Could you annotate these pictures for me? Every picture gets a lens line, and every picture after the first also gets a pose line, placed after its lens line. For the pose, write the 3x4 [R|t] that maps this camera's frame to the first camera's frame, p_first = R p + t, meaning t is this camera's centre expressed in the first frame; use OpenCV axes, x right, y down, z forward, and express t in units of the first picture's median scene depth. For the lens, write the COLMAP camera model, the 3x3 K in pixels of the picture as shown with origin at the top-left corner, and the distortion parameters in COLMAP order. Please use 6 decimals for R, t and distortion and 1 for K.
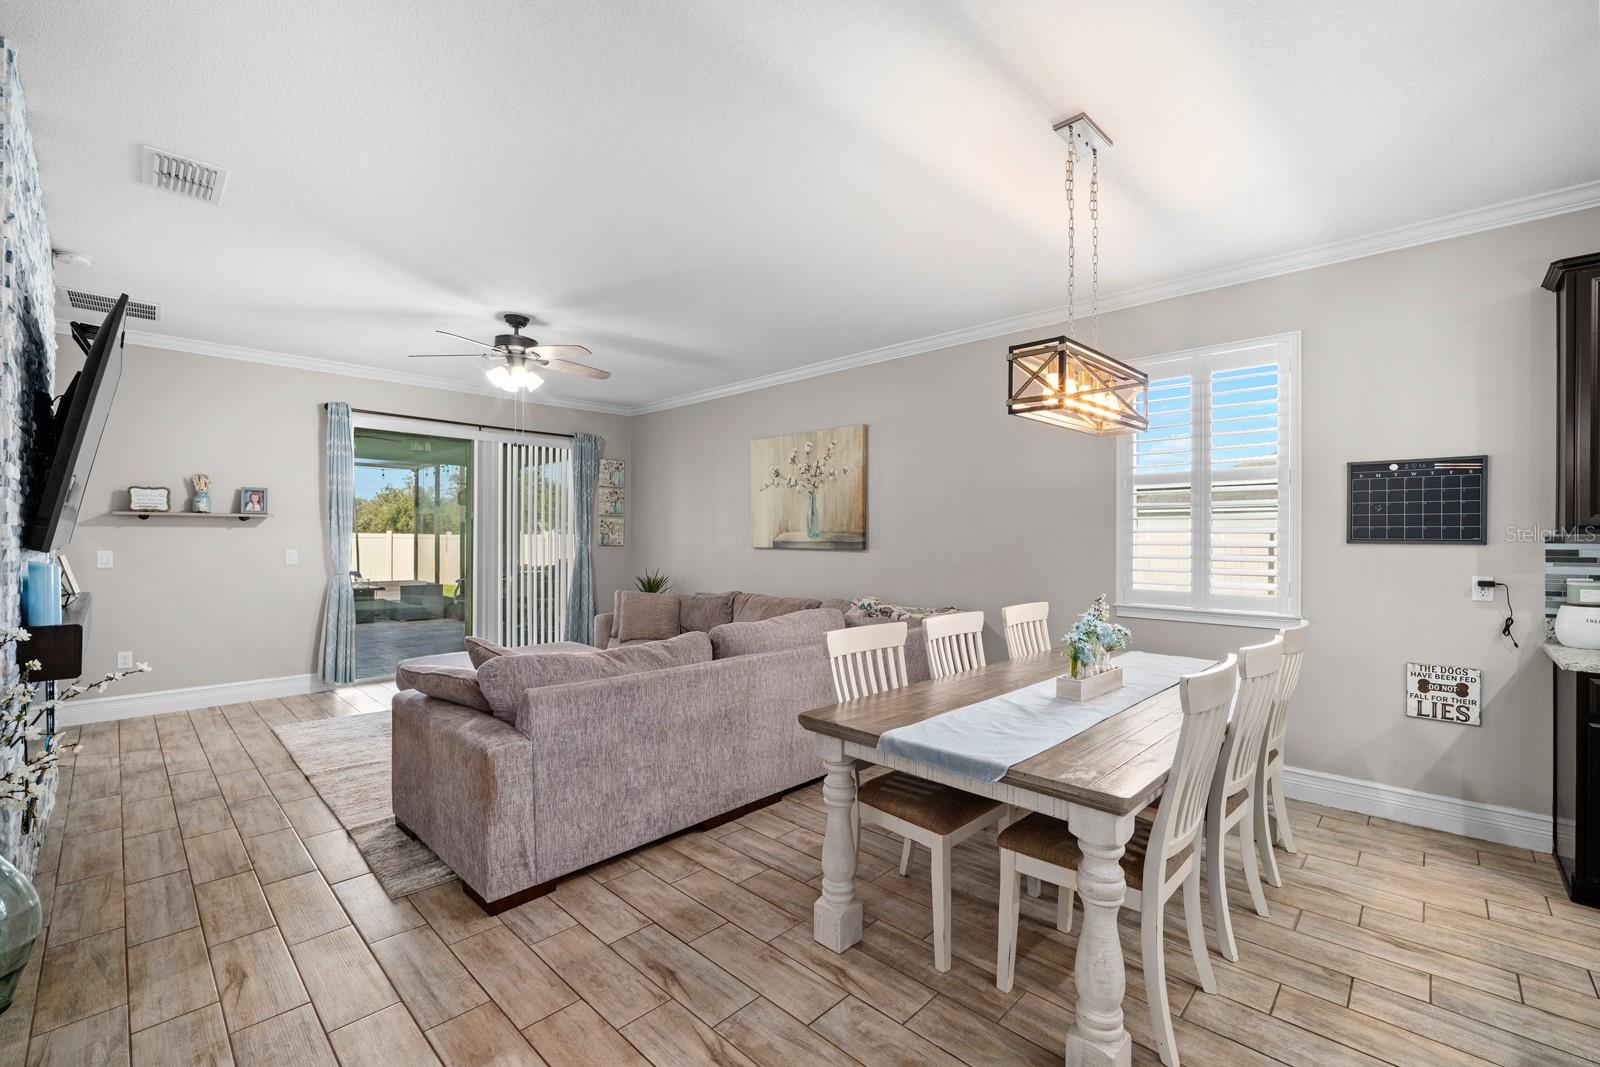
lens RADIAL K [[674.8, 0, 810.7], [0, 674.8, 535.9], [0, 0, 1]] dist [-0.010307, 0.000328]
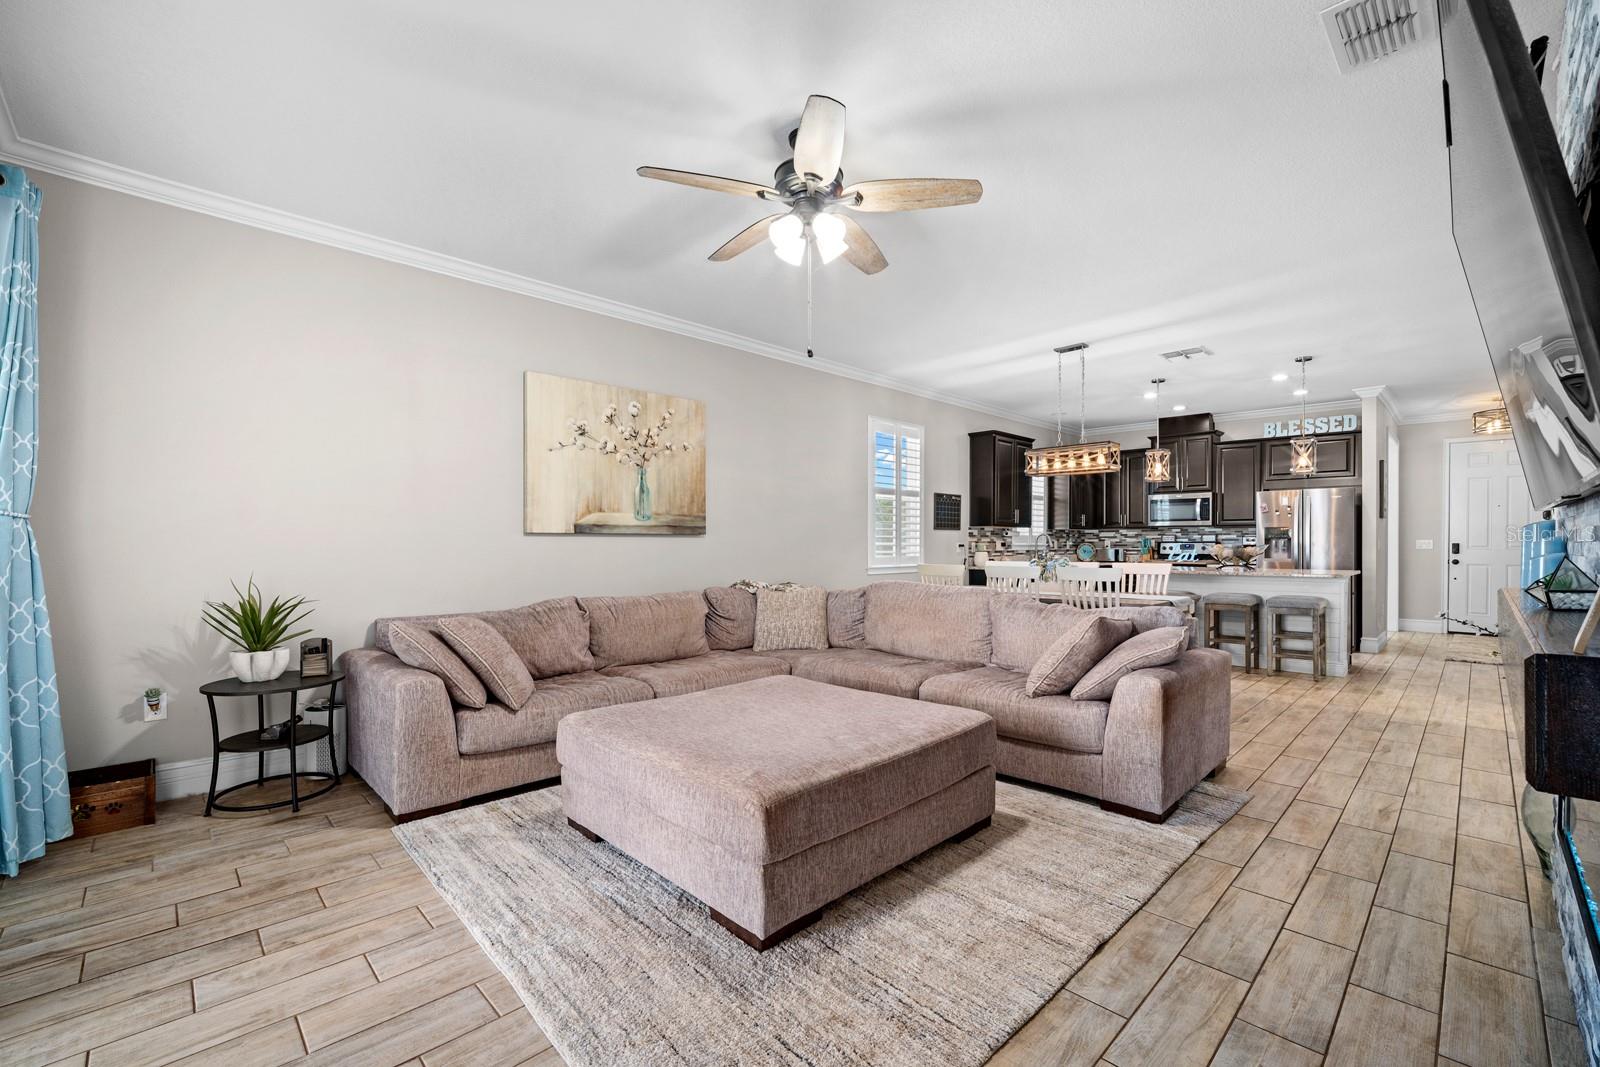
lens RADIAL K [[674.8, 0, 814.0], [0, 674.8, 546.1], [0, 0, 1]] dist [-0.010307, 0.000328]
pose [[0.025544, -0.009623, 0.999627, -1.309561], [-0.001972, 0.999951, 0.009676, 0.041484], [-0.999672, -0.002218, 0.025524, 1.236243]]
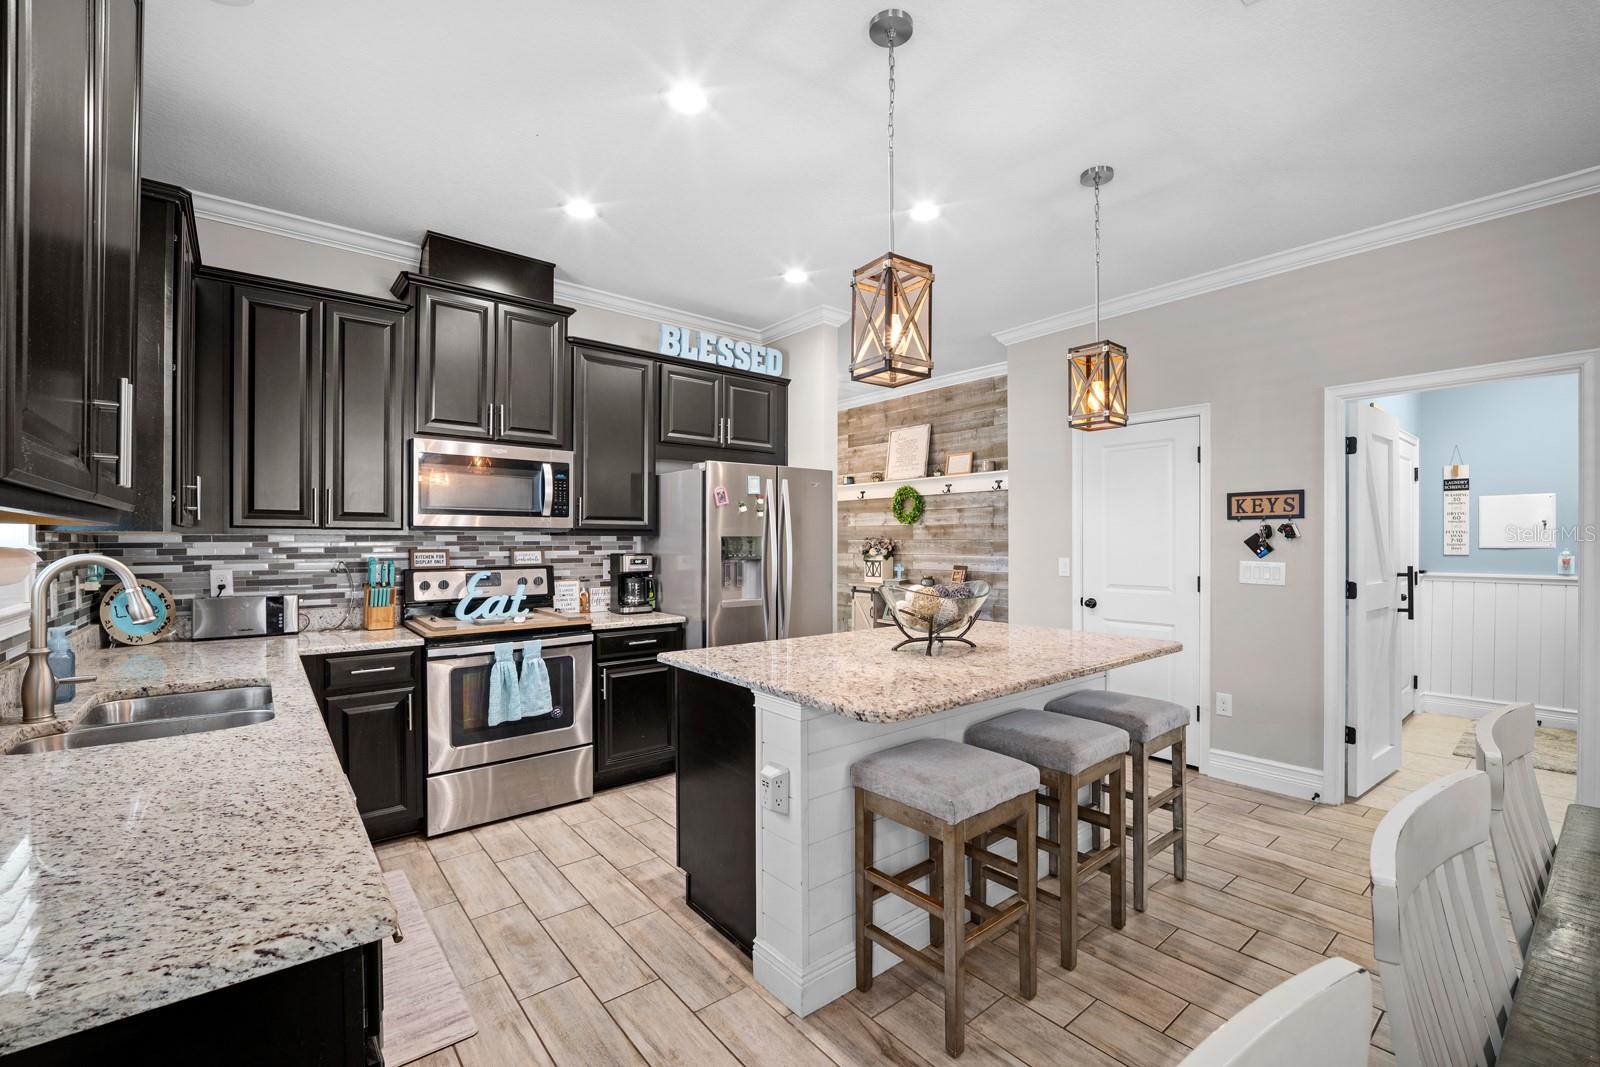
lens RADIAL K [[674.8, 0, 800.1], [0, 674.8, 541.4], [0, 0, 1]] dist [-0.010307, 0.000328]
pose [[-0.992567, -0.004278, 0.121624, 0.606520], [-0.004363, 0.999990, -0.000432, 0.006816], [-0.121621, -0.000960, -0.992576, 0.863922]]
